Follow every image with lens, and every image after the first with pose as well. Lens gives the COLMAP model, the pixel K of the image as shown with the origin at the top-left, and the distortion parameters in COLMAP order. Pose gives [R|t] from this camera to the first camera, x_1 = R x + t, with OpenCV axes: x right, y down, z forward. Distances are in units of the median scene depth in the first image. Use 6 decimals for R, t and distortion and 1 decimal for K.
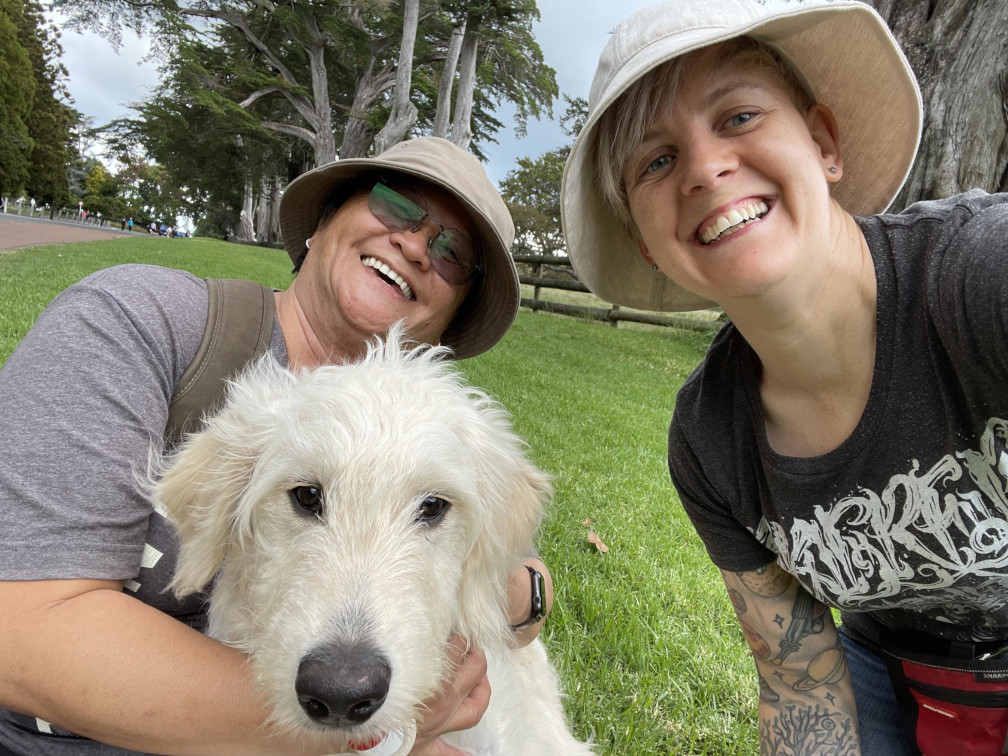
lens RADIAL K [[702.7, 0, 521.1], [0, 702.7, 399.5], [0, 0, 1]] dist [0.032948, -0.046358]
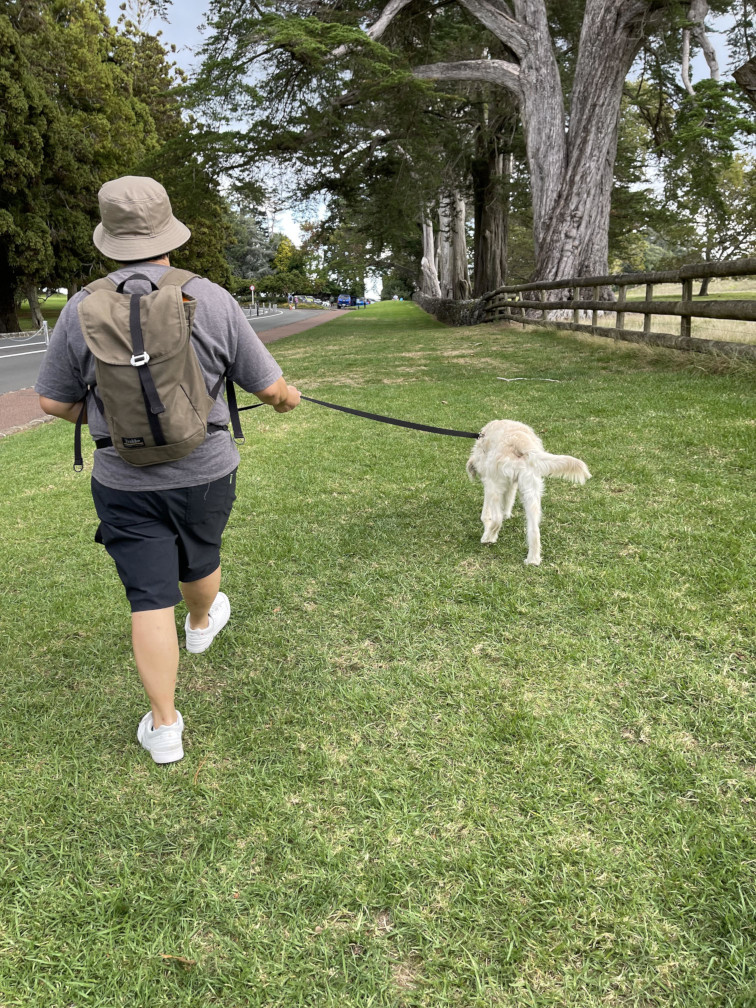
lens RADIAL K [[756.9, 0, 372.0], [0, 756.9, 516.8], [0, 0, 1]] dist [0.075104, -0.101329]
pose [[0.883895, -0.049124, -0.465098, -0.153663], [0.094646, 0.992680, 0.075023, -0.121352], [0.458009, -0.110332, 0.882074, 0.466579]]
